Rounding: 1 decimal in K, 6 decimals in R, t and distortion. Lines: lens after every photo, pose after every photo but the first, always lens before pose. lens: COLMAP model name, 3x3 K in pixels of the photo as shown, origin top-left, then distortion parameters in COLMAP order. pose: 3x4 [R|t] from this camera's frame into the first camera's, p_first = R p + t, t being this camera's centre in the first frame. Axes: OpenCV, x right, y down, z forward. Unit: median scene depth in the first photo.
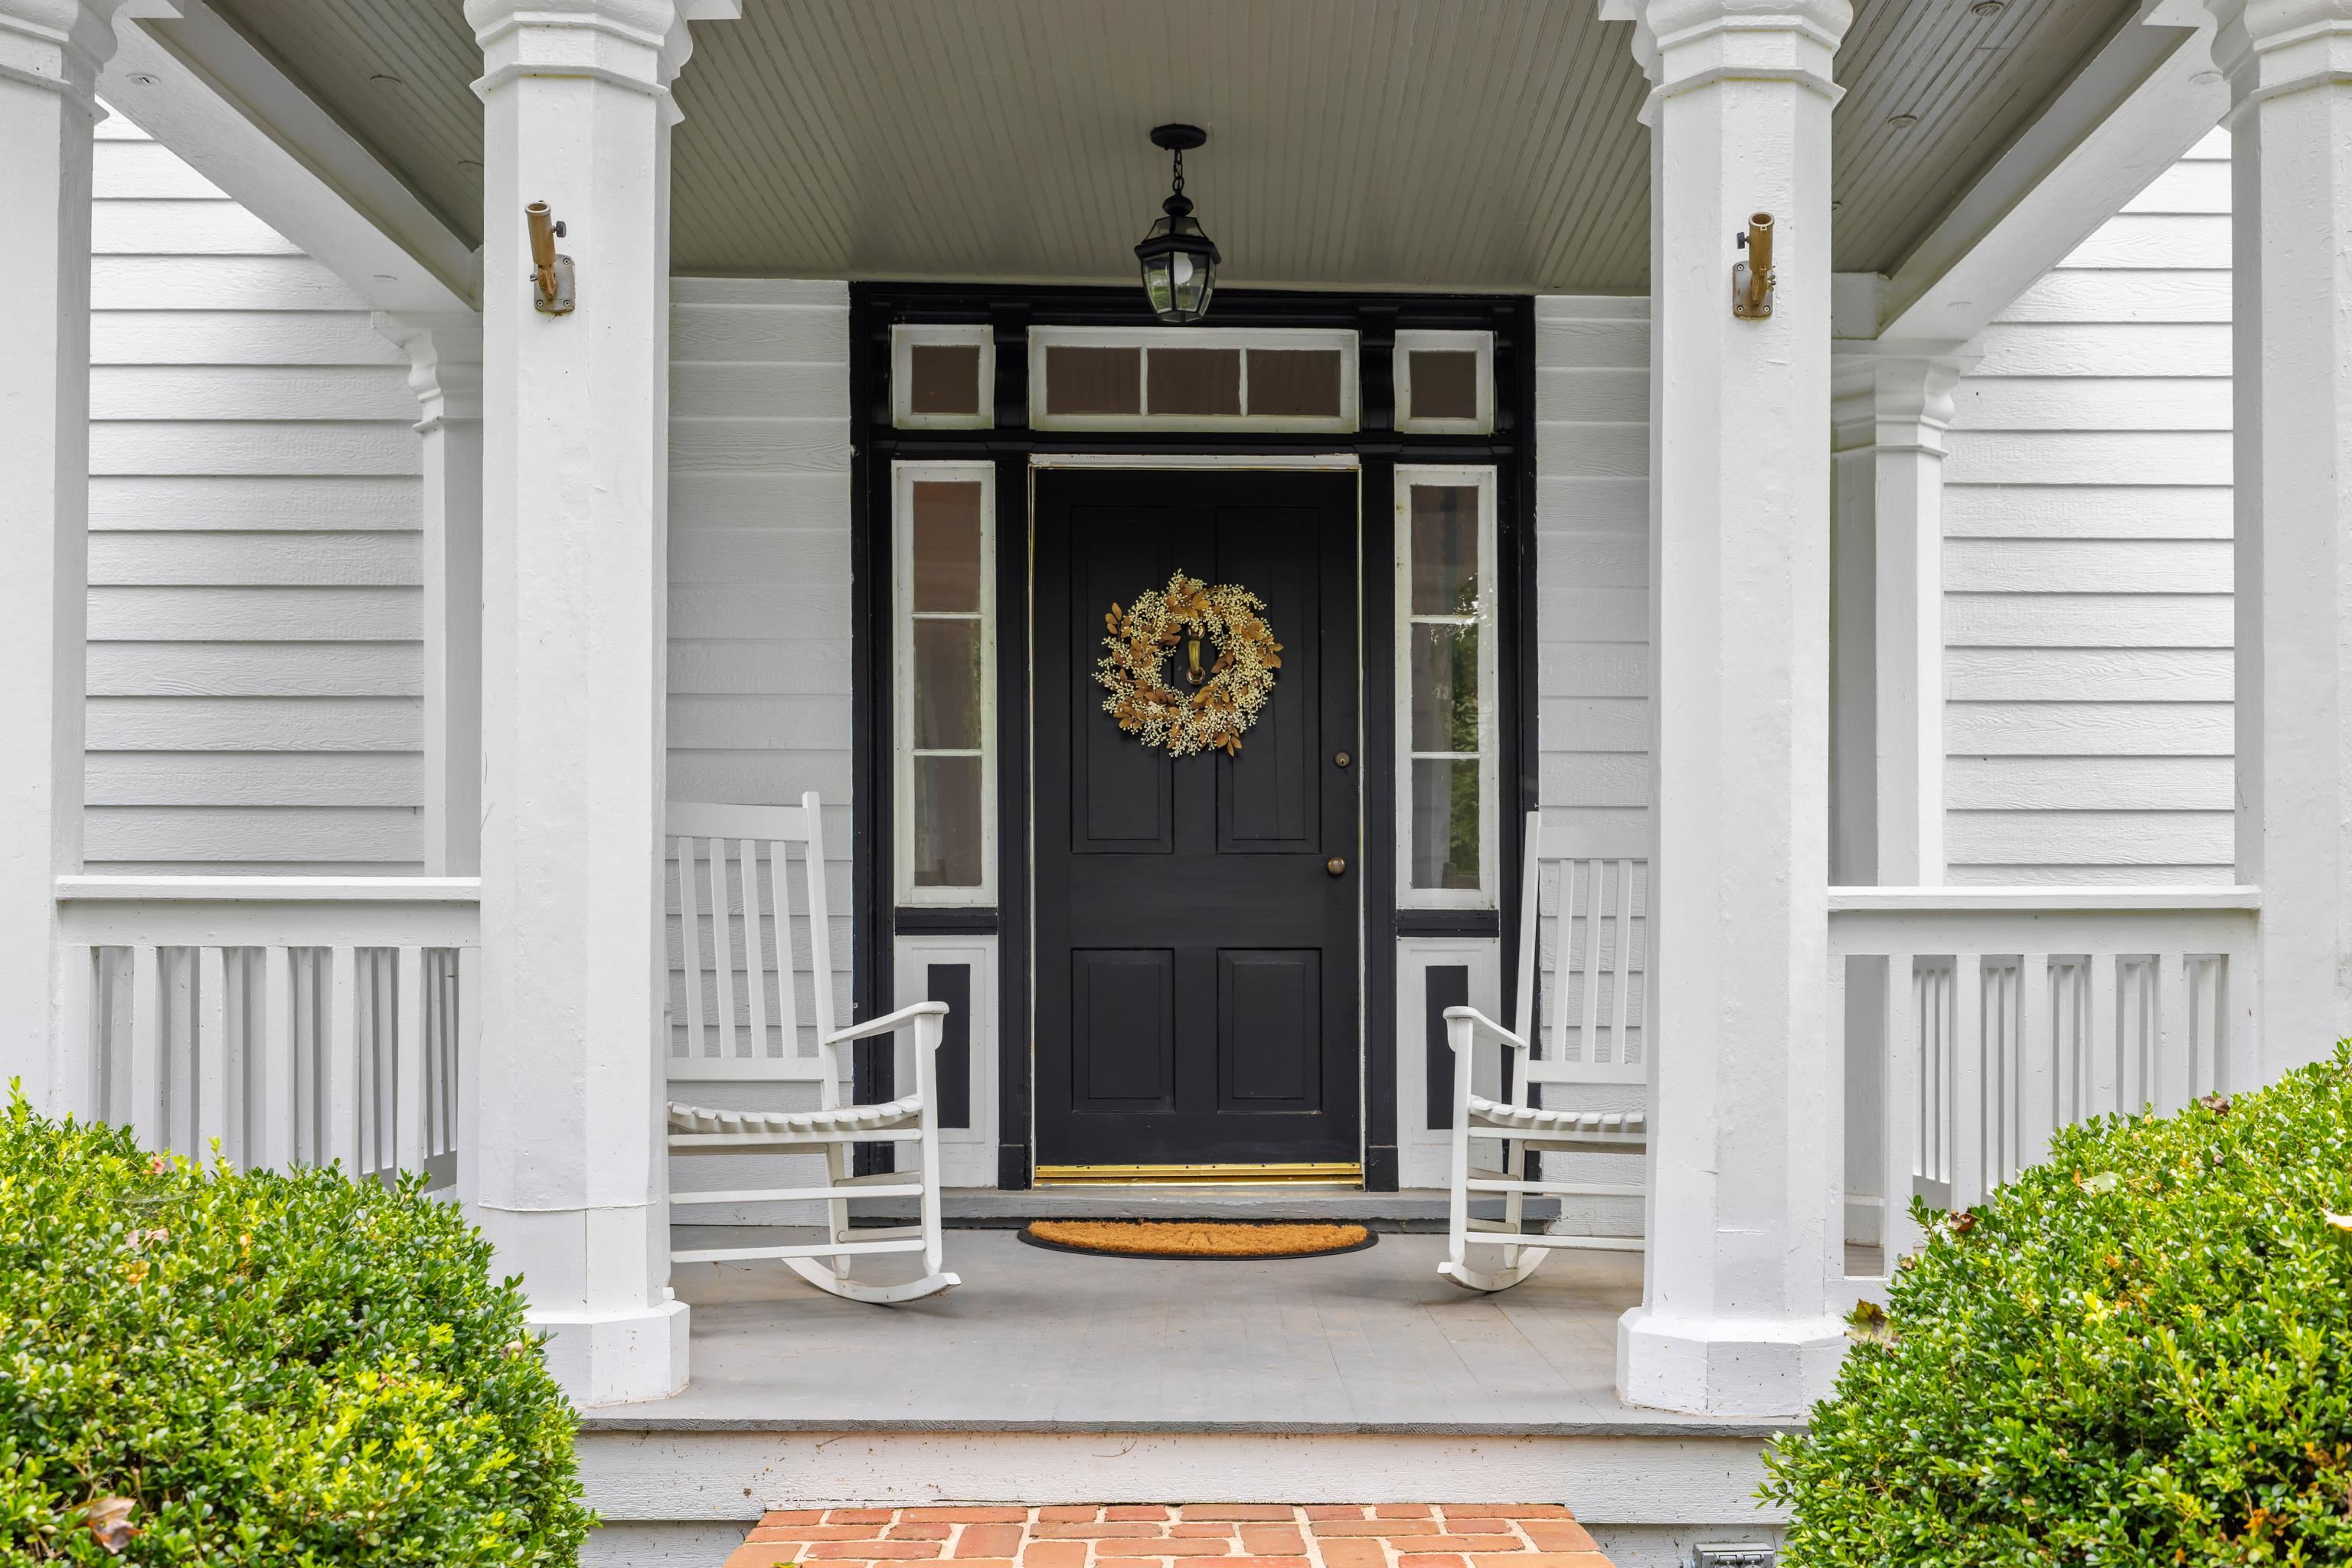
lens RADIAL K [[2270.6, 0, 1180.5], [0, 2270.6, 784.8], [0, 0, 1]] dist [0.004972, 0.000000]
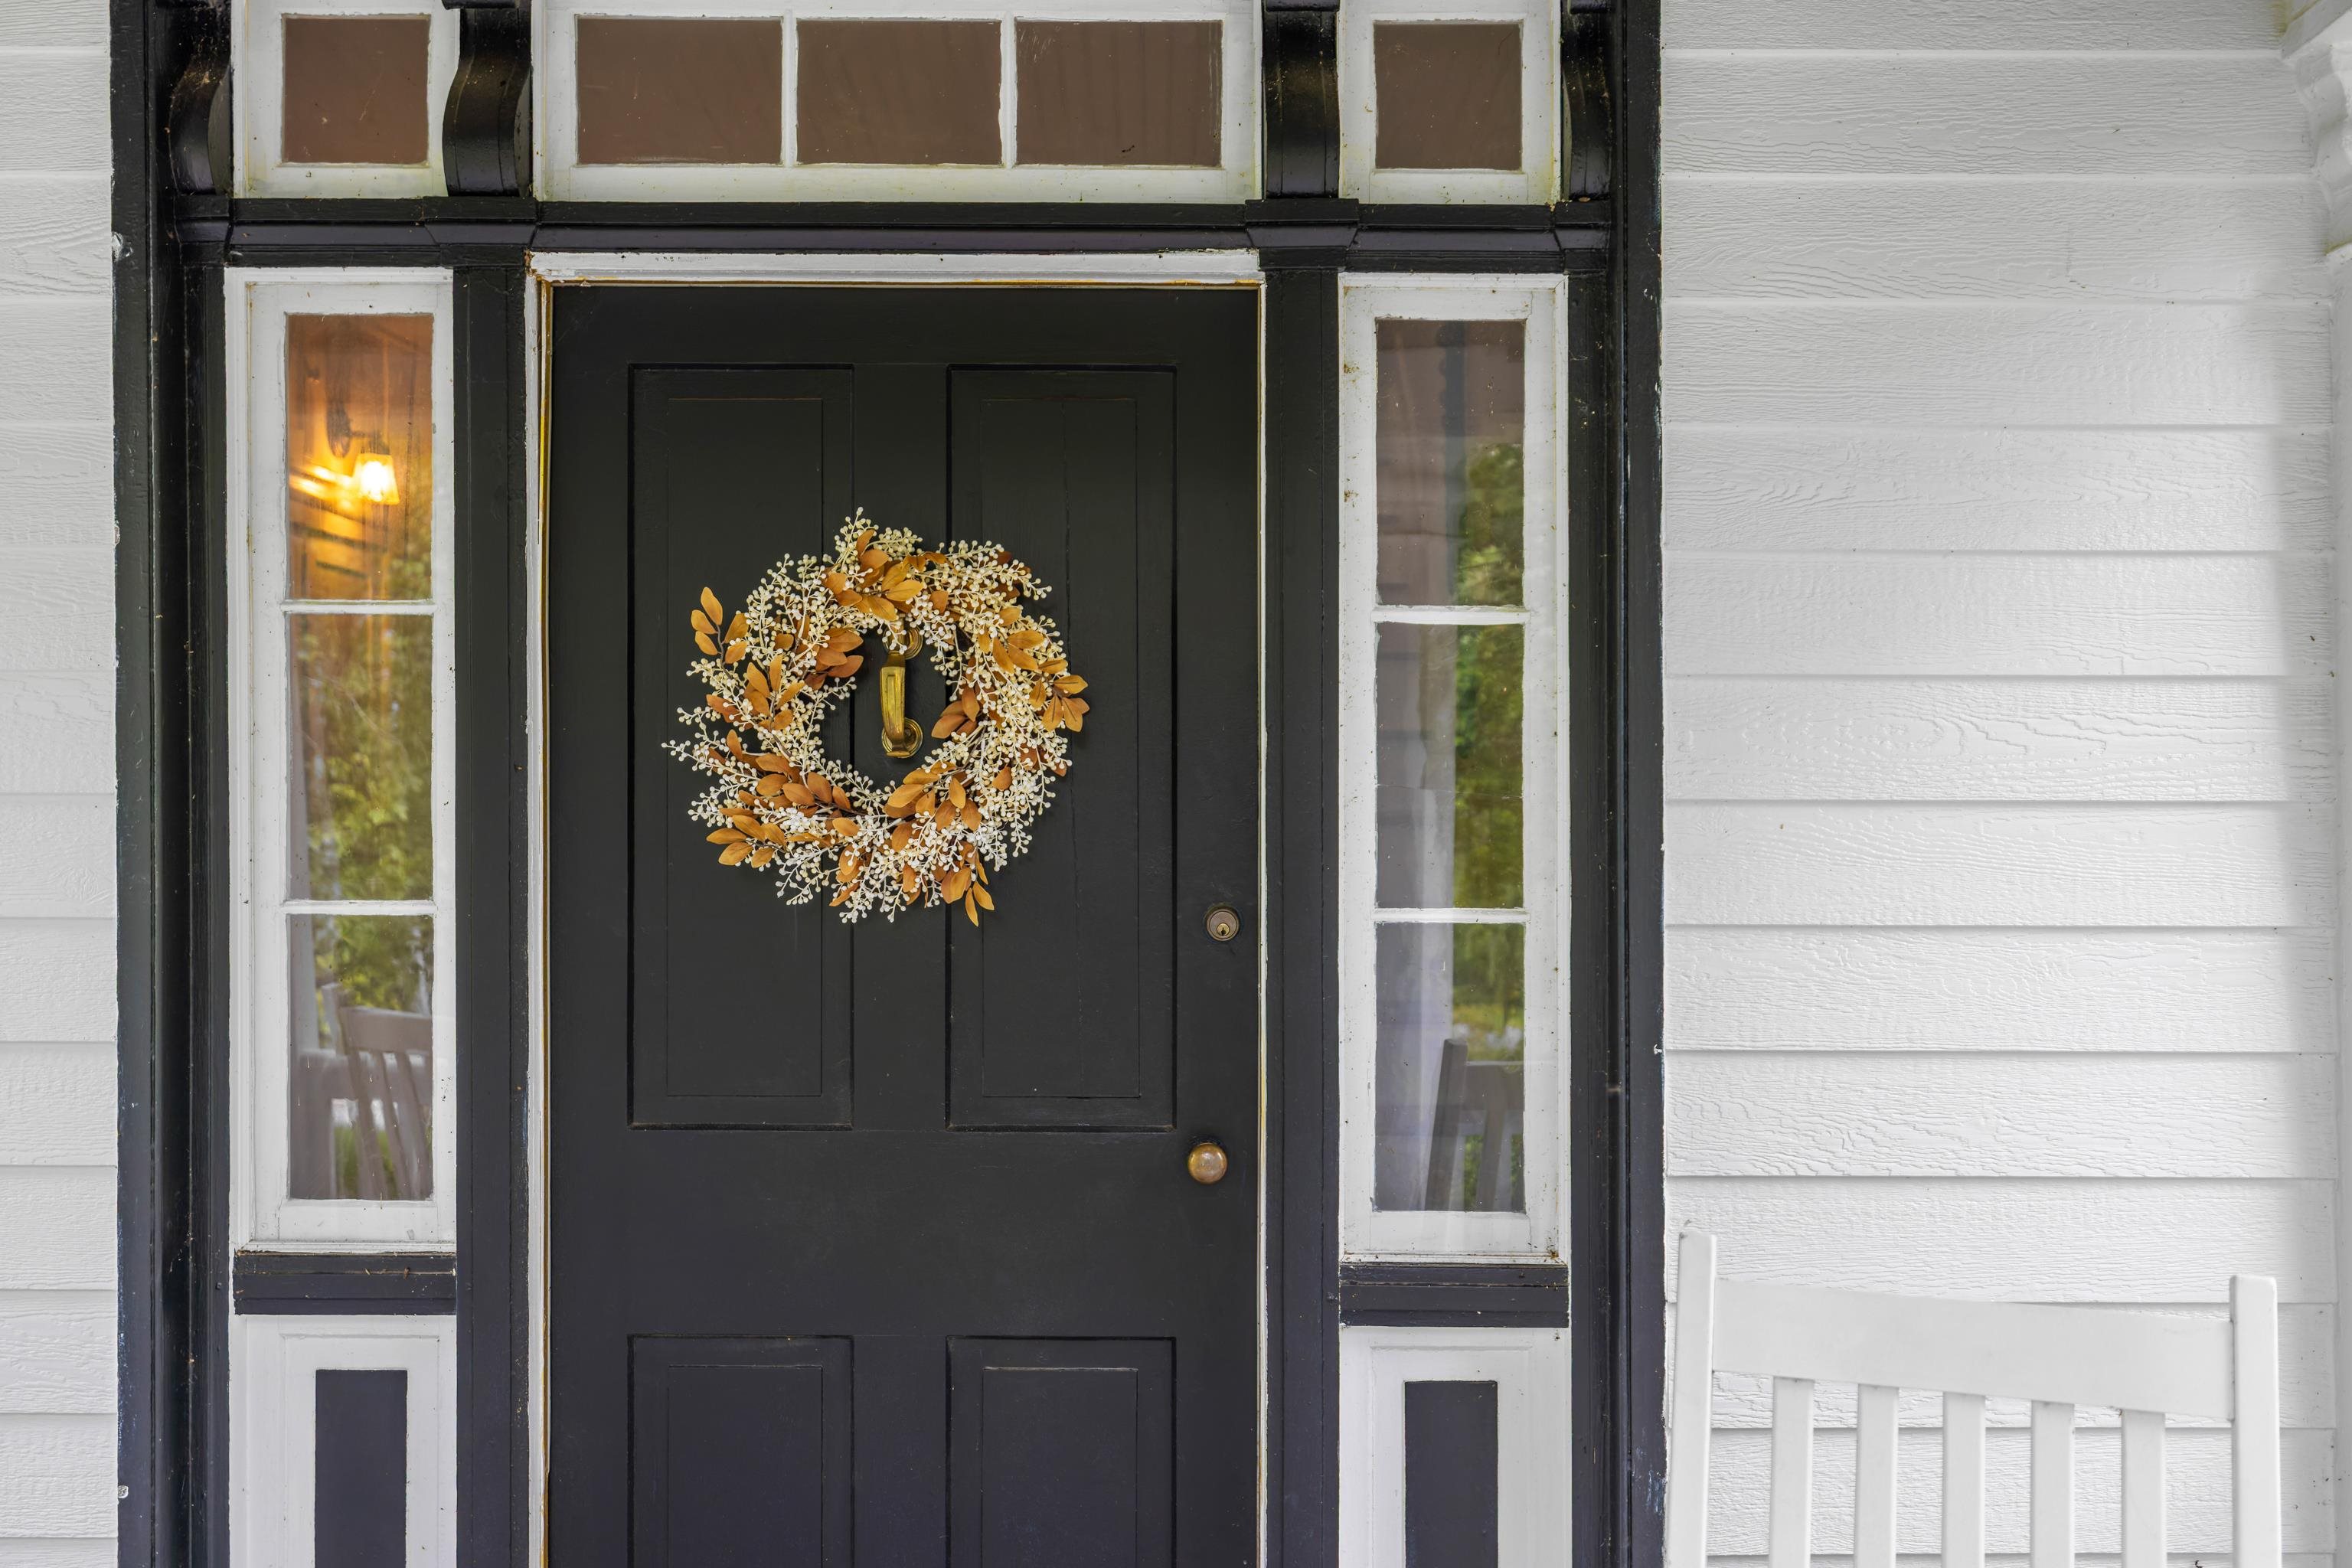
lens RADIAL K [[2270.6, 0, 1111.7], [0, 2270.6, 704.3], [0, 0, 1]] dist [0.004972, 0.000000]
pose [[0.999395, 0.001983, -0.034733, 0.065338], [-0.000894, 0.999508, 0.031342, -0.070254], [0.034778, -0.031292, 0.998905, 0.550426]]
